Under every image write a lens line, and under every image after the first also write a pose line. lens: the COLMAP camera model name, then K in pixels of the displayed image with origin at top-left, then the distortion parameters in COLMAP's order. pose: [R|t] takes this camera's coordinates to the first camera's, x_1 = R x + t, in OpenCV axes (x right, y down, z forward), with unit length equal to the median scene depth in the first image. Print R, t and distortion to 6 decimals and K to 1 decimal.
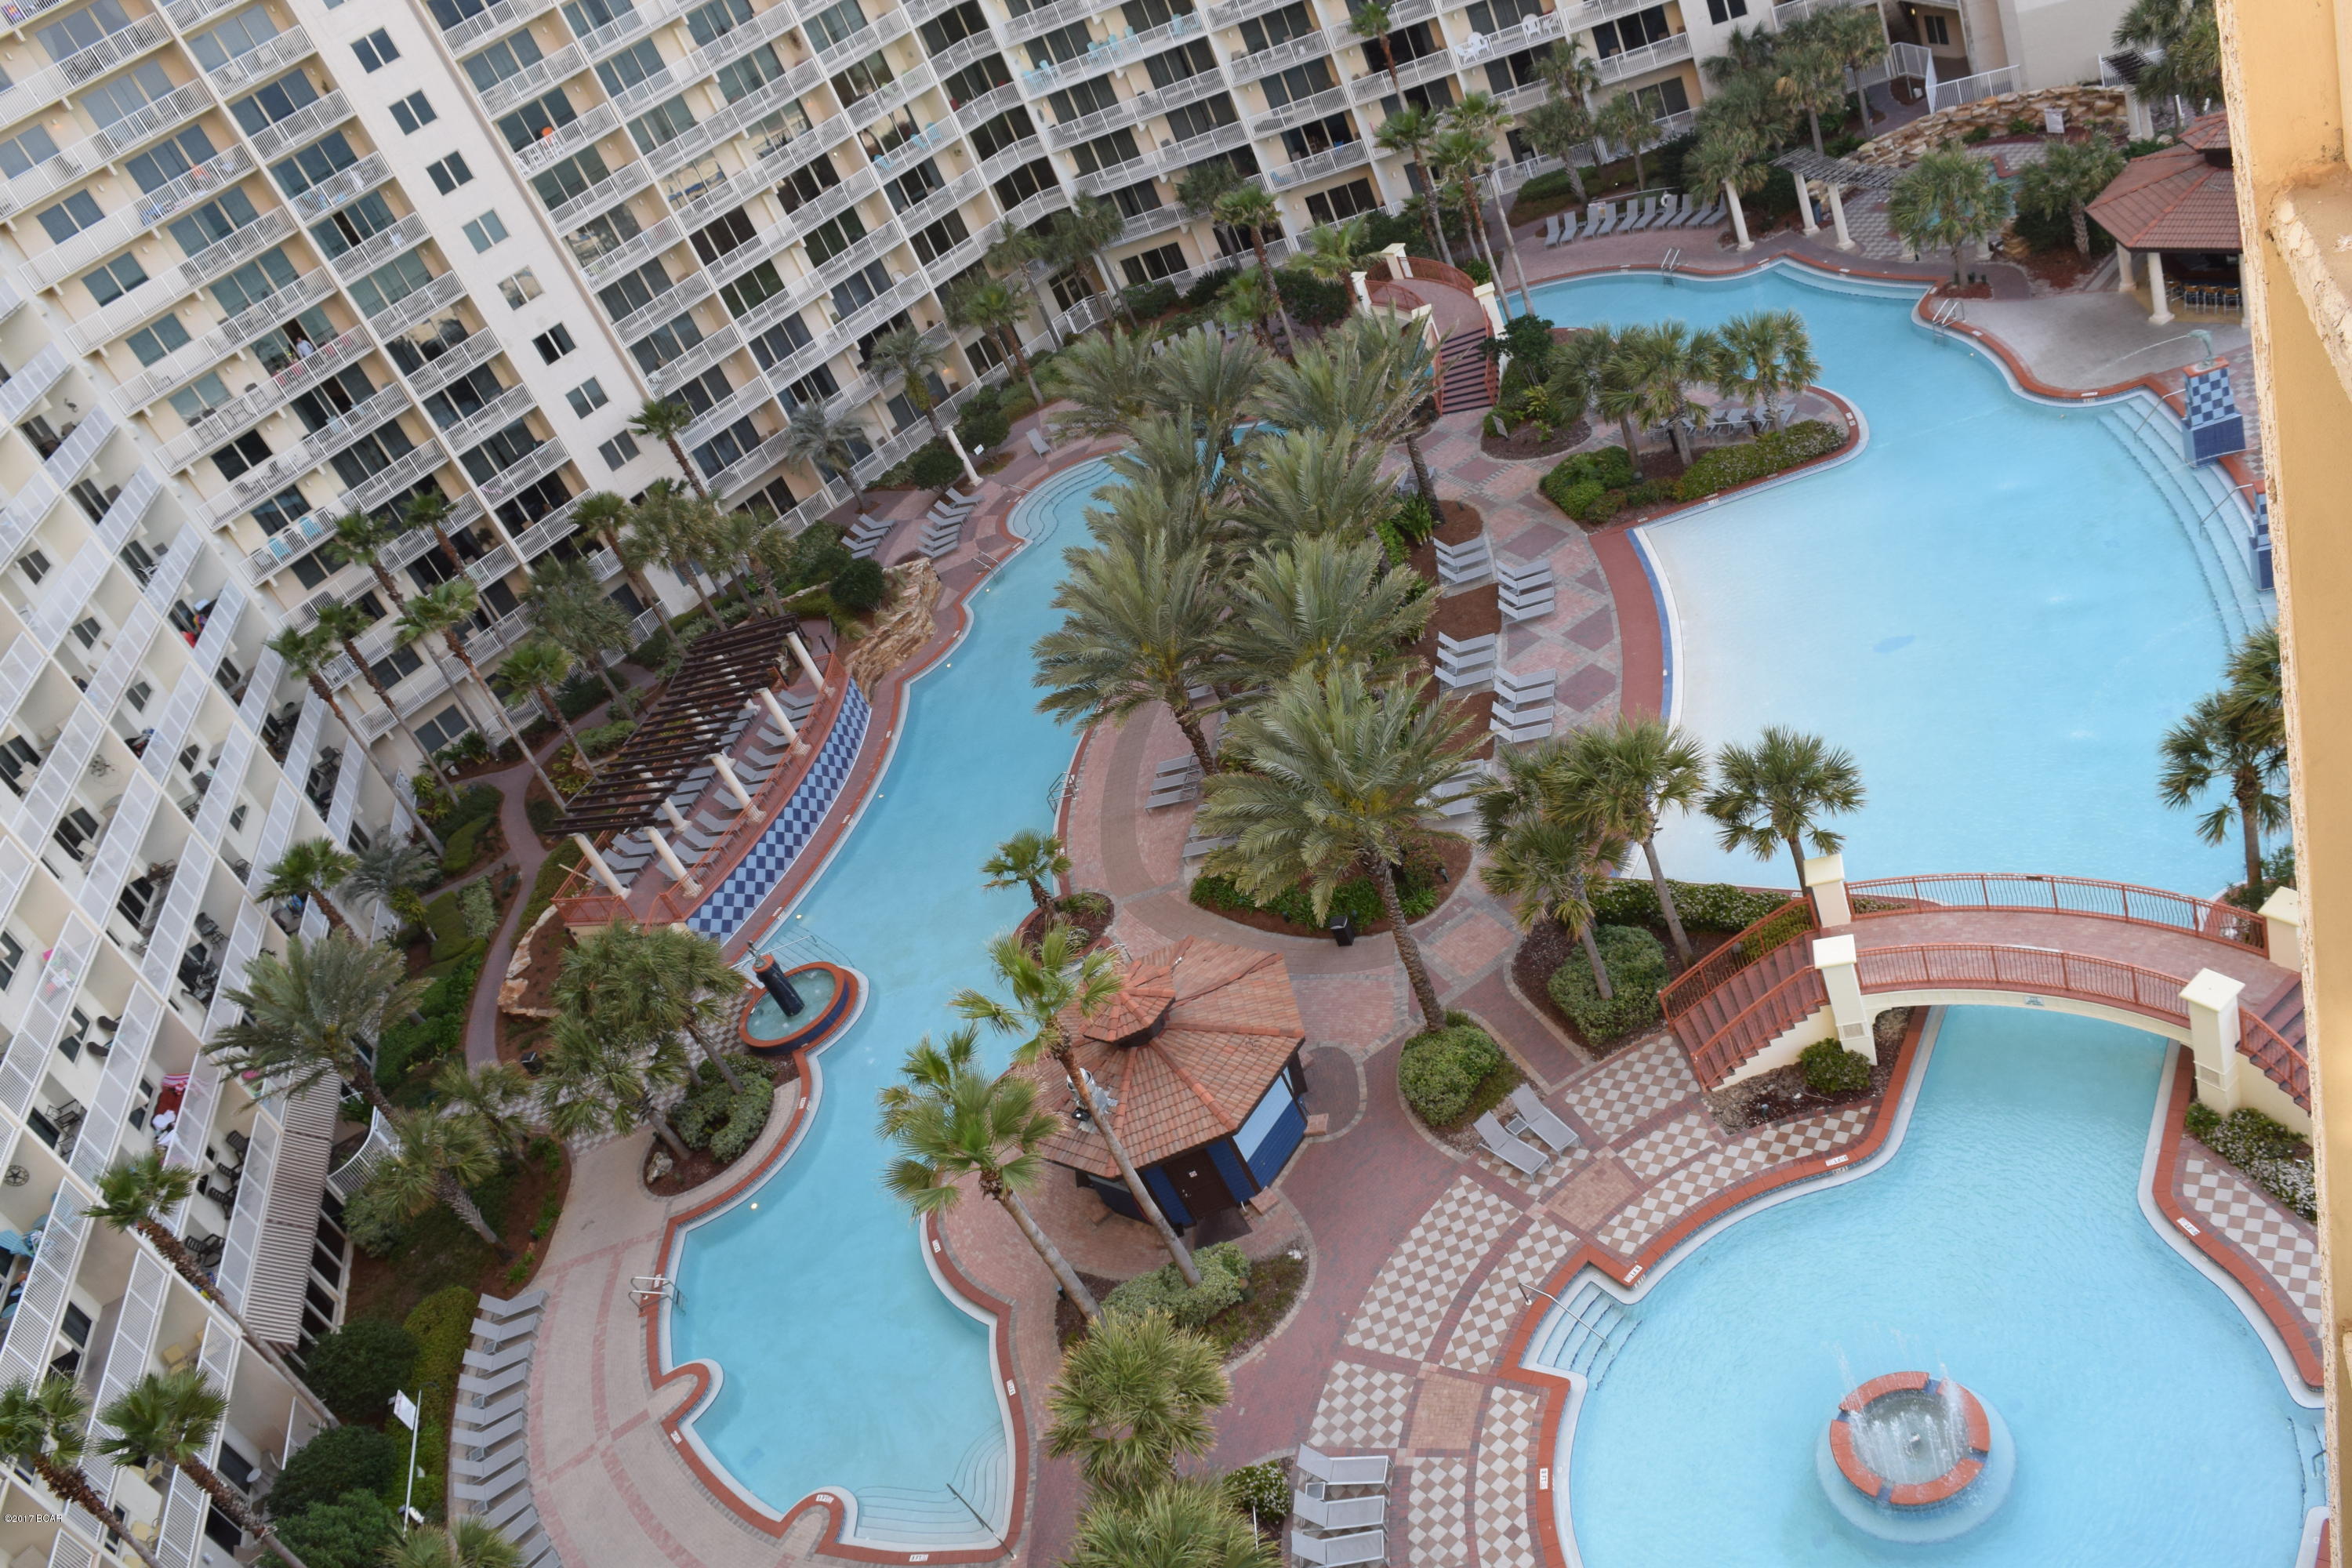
lens RADIAL K [[1844.5, 0, 1181.6], [0, 1844.5, 778.6], [0, 0, 1]] dist [-0.095188, 0.023167]
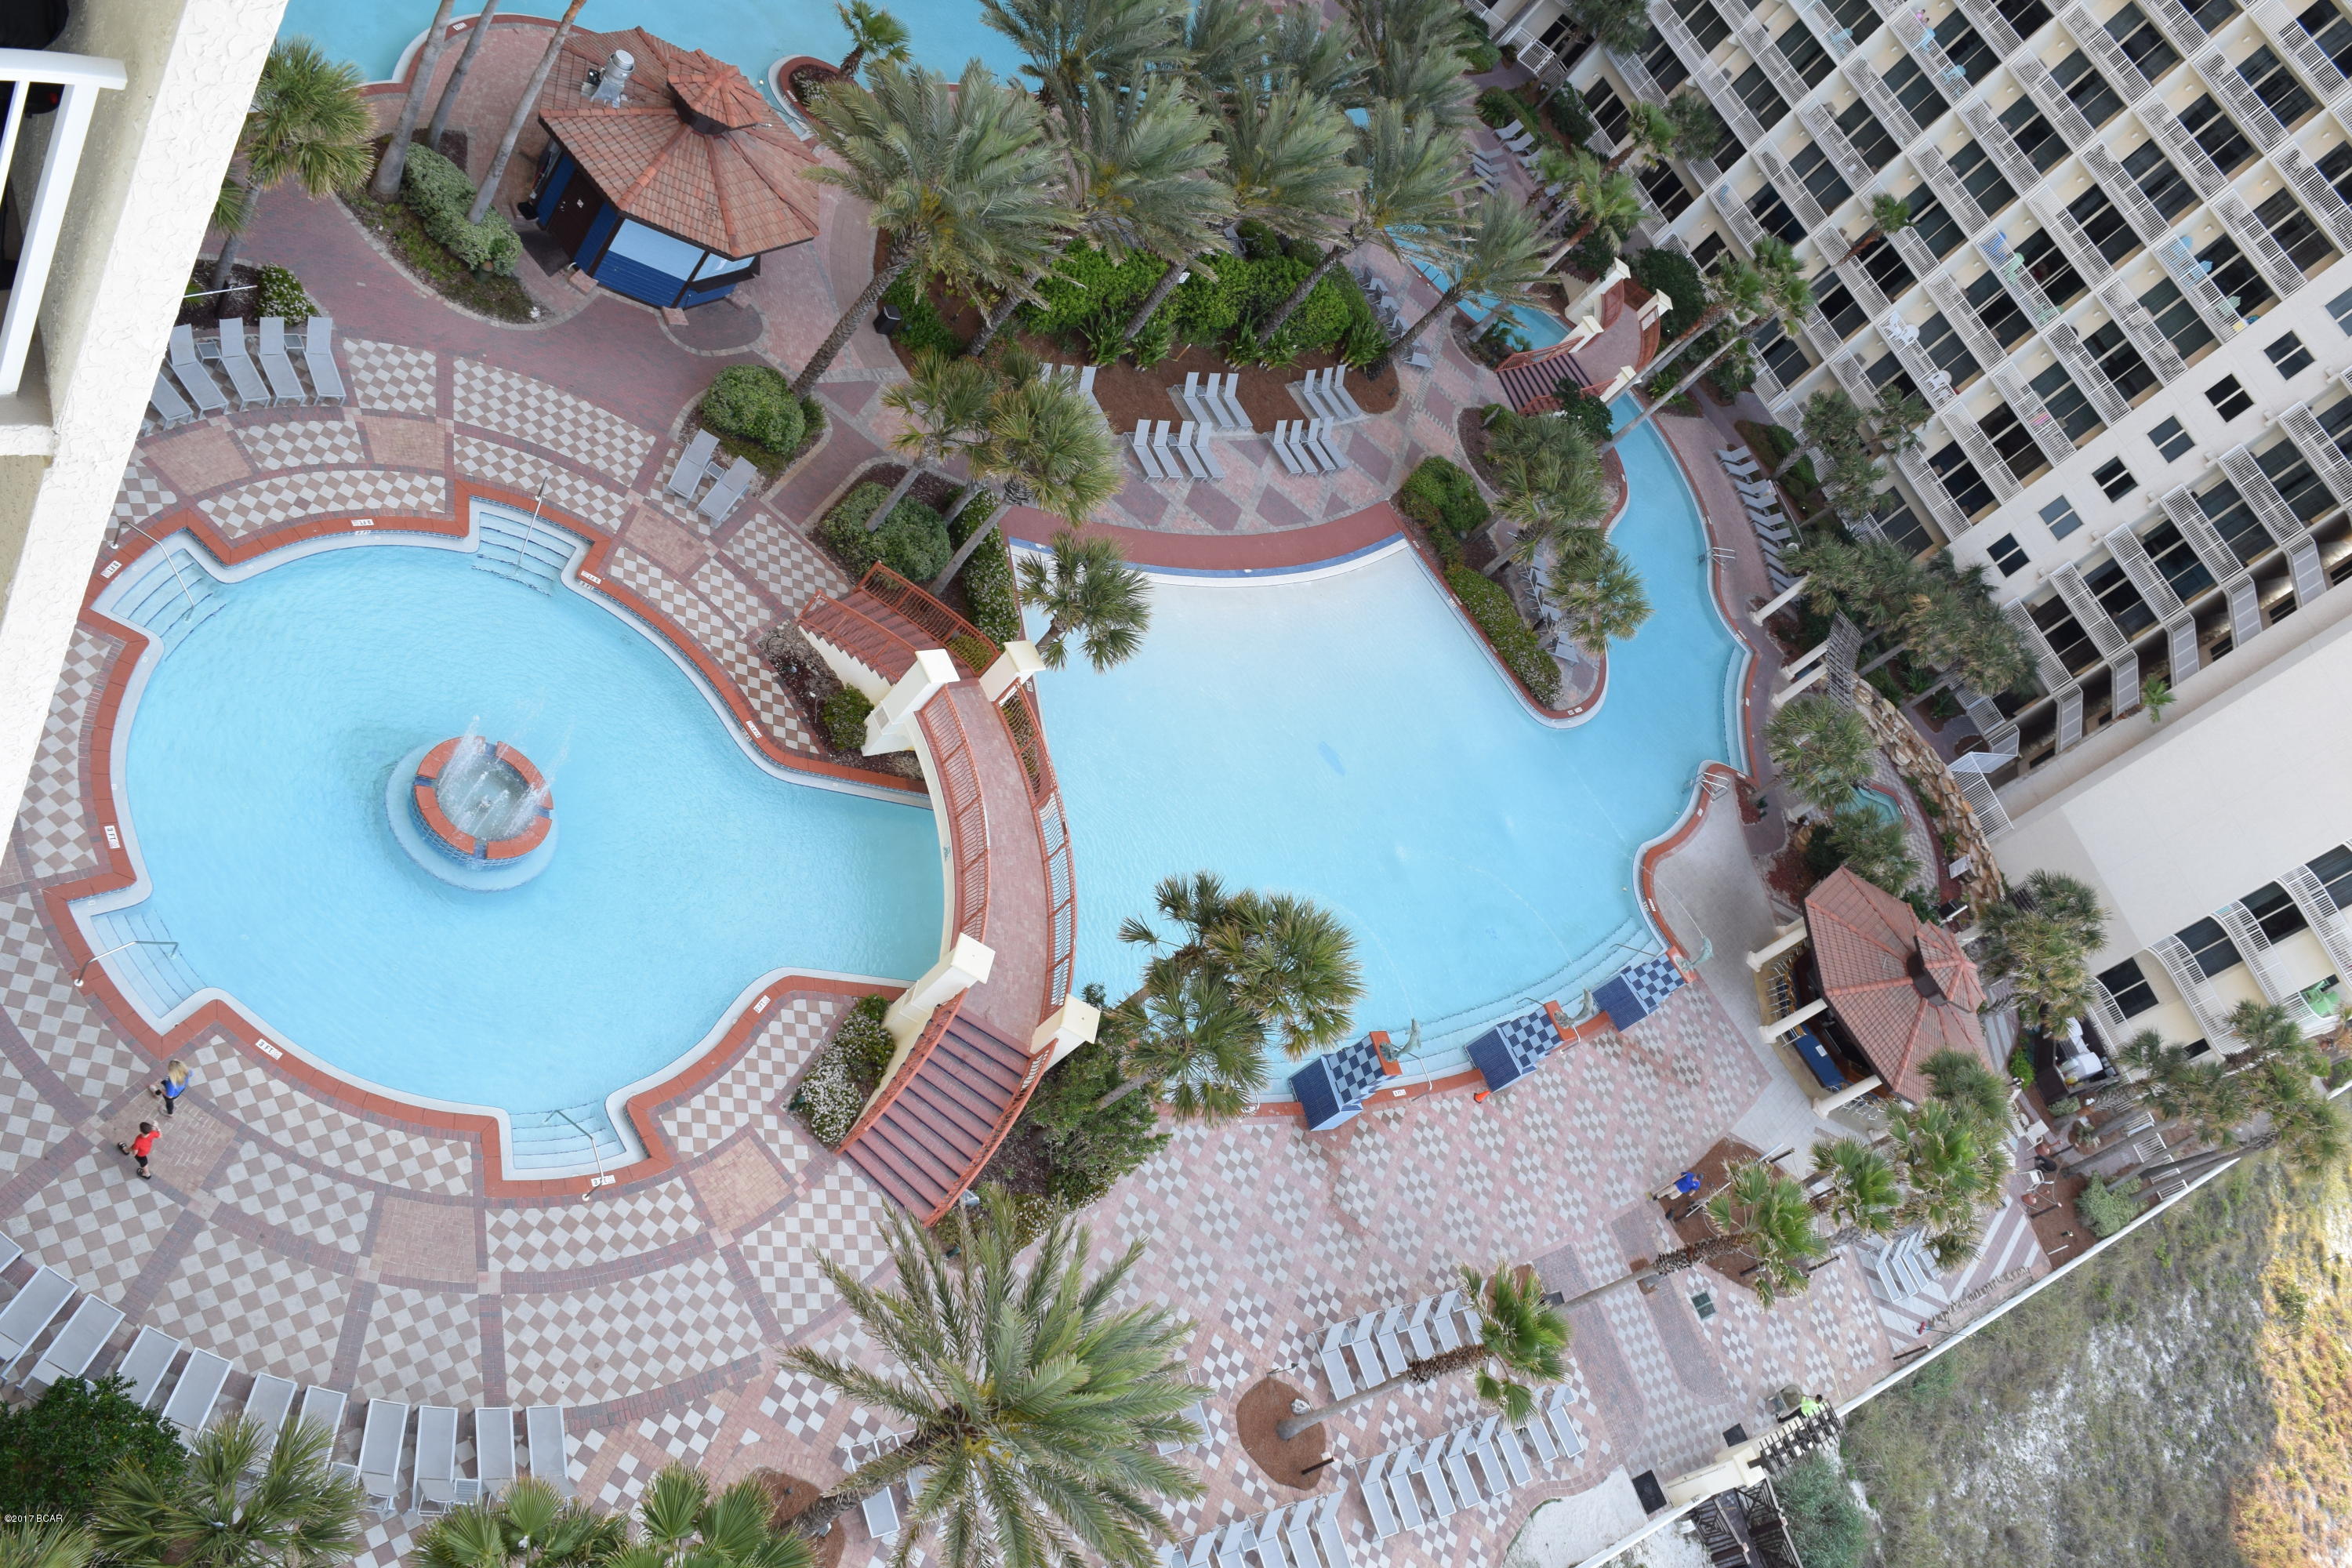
lens RADIAL K [[1844.5, 0, 1178.0], [0, 1844.5, 778.2], [0, 0, 1]] dist [-0.095188, 0.023167]
pose [[0.316609, 0.940512, 0.123270, 0.211361], [-0.947088, 0.306209, 0.096234, -0.076289], [0.052763, -0.147216, 0.987696, -0.035518]]
